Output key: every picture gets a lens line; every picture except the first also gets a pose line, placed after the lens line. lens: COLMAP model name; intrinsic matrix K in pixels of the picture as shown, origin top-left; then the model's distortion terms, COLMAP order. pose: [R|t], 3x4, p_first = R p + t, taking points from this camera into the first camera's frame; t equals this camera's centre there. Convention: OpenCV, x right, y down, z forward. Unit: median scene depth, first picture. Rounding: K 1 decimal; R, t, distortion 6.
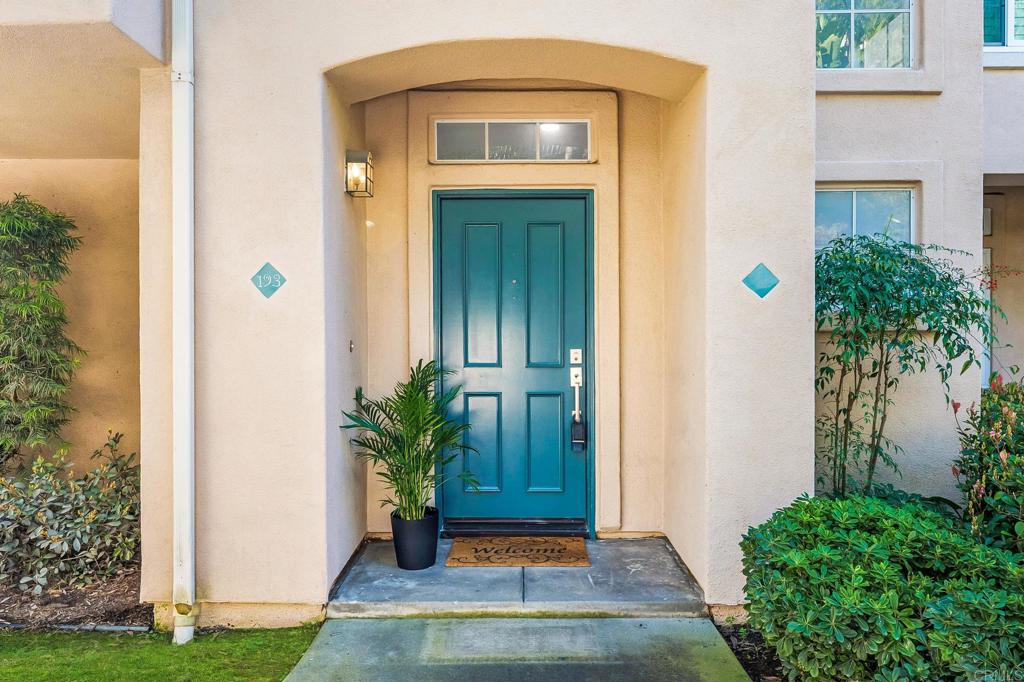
lens RADIAL K [[675.1, 0, 511.5], [0, 675.1, 339.0], [0, 0, 1]] dist [0.002414, -0.000146]
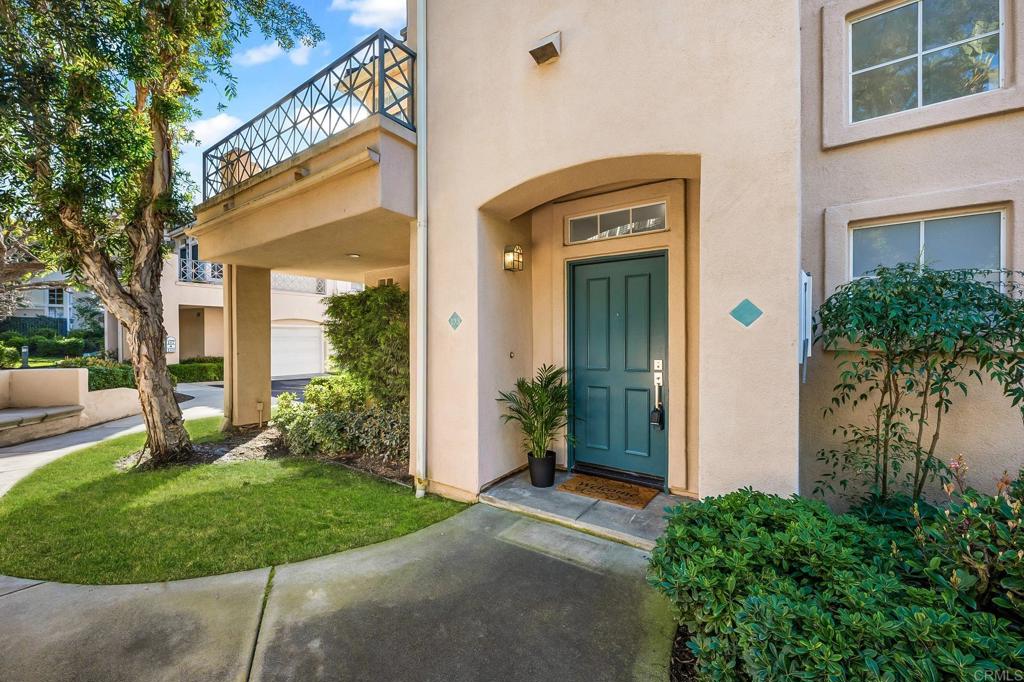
lens RADIAL K [[415.5, 0, 509.8], [0, 415.5, 341.4], [0, 0, 1]] dist [-0.001553, 0.000230]
pose [[0.819420, 0.007313, -0.573147, 0.412621], [-0.006958, 0.999972, 0.002811, -0.029841], [0.573152, 0.001685, 0.819447, 0.102114]]
